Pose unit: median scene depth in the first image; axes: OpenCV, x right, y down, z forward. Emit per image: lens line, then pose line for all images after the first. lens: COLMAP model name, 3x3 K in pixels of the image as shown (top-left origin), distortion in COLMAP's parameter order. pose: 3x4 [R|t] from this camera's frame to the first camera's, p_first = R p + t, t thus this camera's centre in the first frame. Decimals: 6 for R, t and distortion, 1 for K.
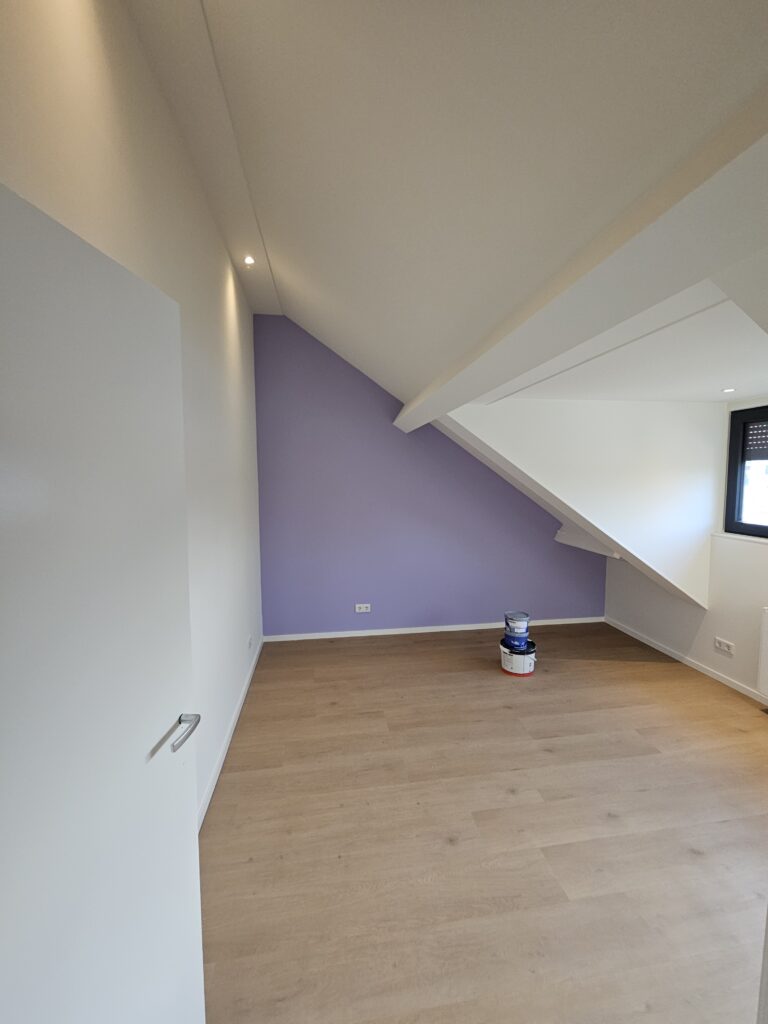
lens RADIAL K [[419.9, 0, 384.0], [0, 419.9, 512.0], [0, 0, 1]] dist [-0.000854, 0.000078]
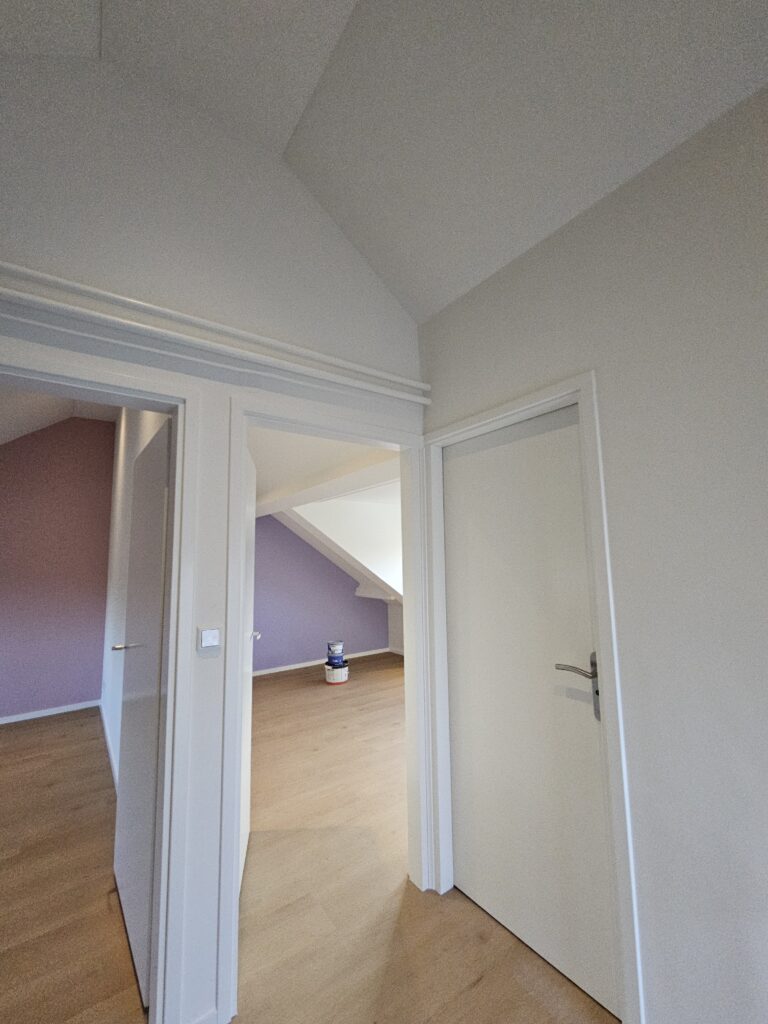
lens RADIAL K [[419.9, 0, 384.0], [0, 419.9, 512.0], [0, 0, 1]] dist [-0.000854, 0.000078]
pose [[0.887364, 0.041568, 0.459193, -0.270783], [0.051233, 0.980871, -0.187797, 0.095642], [-0.458215, 0.190170, 0.868259, -0.528995]]
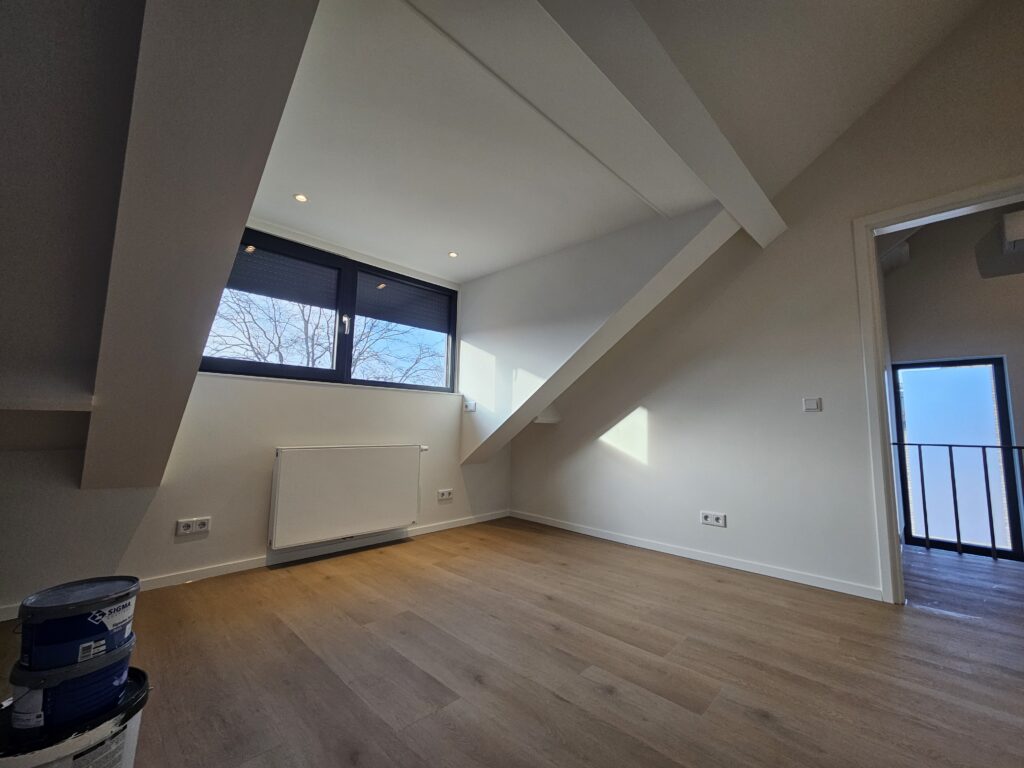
lens RADIAL K [[419.9, 0, 512.0], [0, 419.9, 384.0], [0, 0, 1]] dist [-0.000854, 0.000078]
pose [[-0.605227, 0.074680, 0.792542, -0.108185], [0.055638, 0.997124, -0.051469, 0.157934], [-0.794106, 0.012945, -0.607641, 1.089334]]
